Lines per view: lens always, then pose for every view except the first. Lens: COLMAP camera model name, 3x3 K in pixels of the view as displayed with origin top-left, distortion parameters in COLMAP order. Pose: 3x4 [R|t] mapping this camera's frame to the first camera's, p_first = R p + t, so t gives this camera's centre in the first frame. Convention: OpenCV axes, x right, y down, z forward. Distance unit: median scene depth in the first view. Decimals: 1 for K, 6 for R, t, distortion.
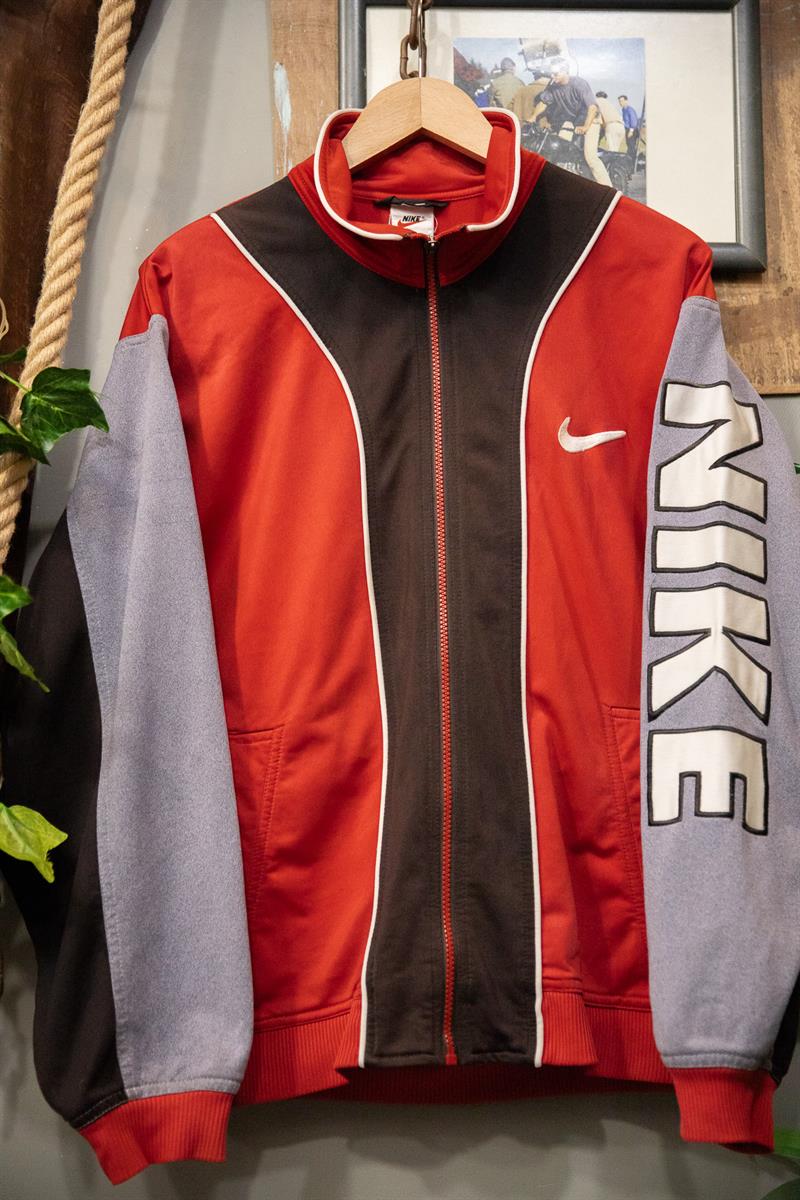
lens RADIAL K [[1762.3, 0, 400.0], [0, 1762.3, 600.0], [0, 0, 1]] dist [0.092506, 0.022385]
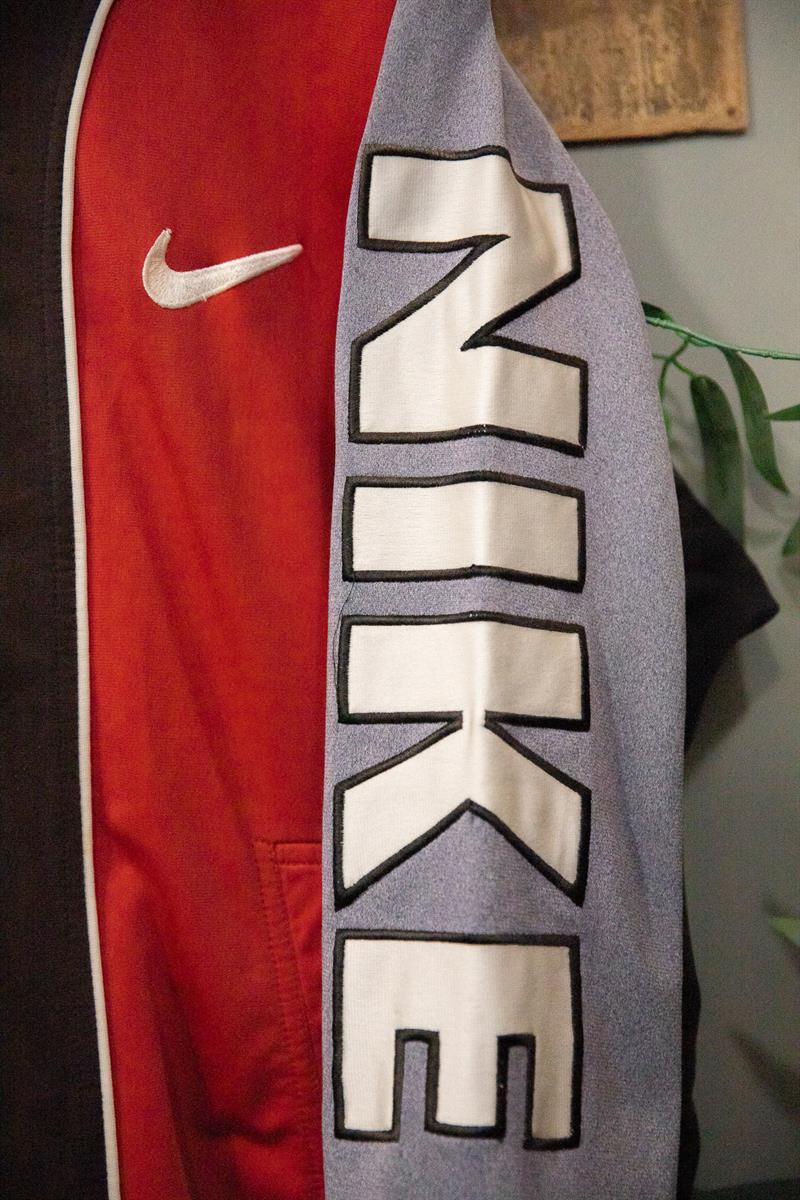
lens RADIAL K [[2143.3, 0, 400.0], [0, 2143.3, 600.0], [0, 0, 1]] dist [0.133453, -0.017281]
pose [[0.997851, -0.042096, 0.050218, 0.128743], [0.030315, 0.975978, 0.215751, -0.133852], [-0.058094, -0.213765, 0.975156, 0.438438]]
